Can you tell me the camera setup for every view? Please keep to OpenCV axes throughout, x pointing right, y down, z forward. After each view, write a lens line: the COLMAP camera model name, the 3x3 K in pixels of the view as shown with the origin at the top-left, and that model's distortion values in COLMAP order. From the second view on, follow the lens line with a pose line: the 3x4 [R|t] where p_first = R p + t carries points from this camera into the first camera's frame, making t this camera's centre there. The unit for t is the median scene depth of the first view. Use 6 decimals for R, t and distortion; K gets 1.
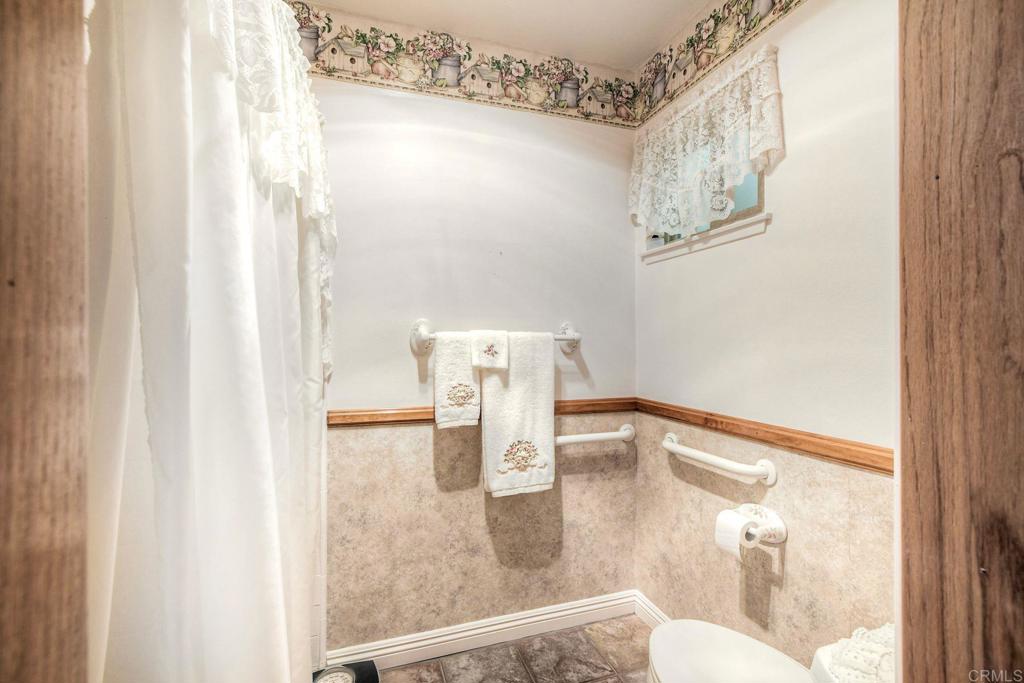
lens RADIAL K [[457.6, 0, 507.1], [0, 457.6, 341.1], [0, 0, 1]] dist [0.010333, -0.004498]
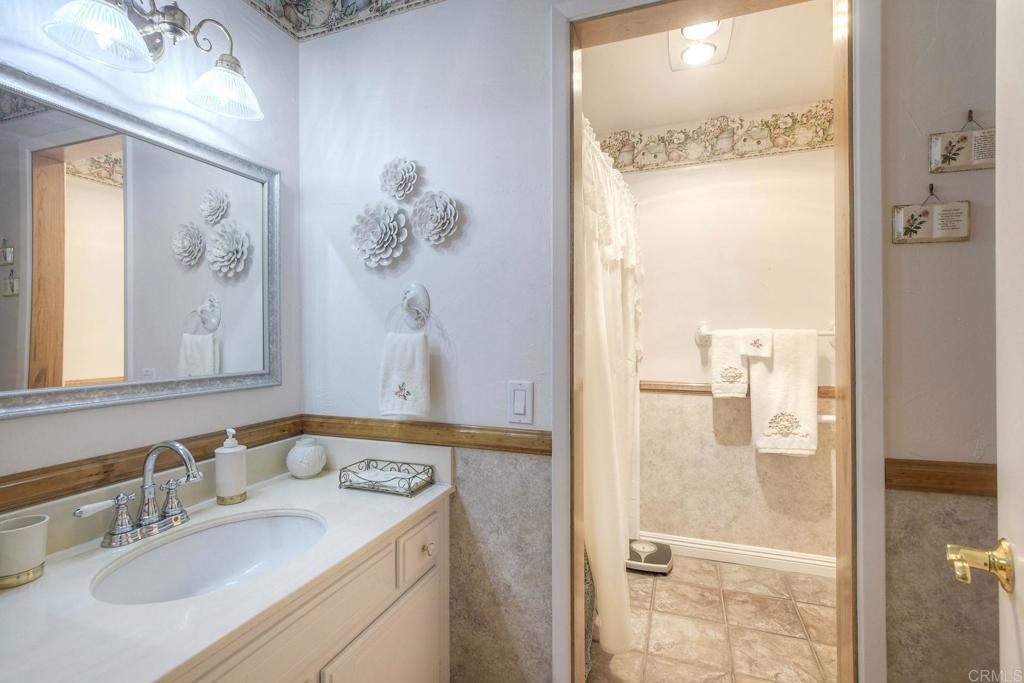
lens RADIAL K [[457.6, 0, 507.1], [0, 457.6, 341.1], [0, 0, 1]] dist [0.010333, -0.004498]
pose [[0.774302, 0.004553, -0.632800, 0.245743], [0.004301, 0.999913, 0.012457, -0.006359], [0.632802, -0.012368, 0.774215, -0.500533]]
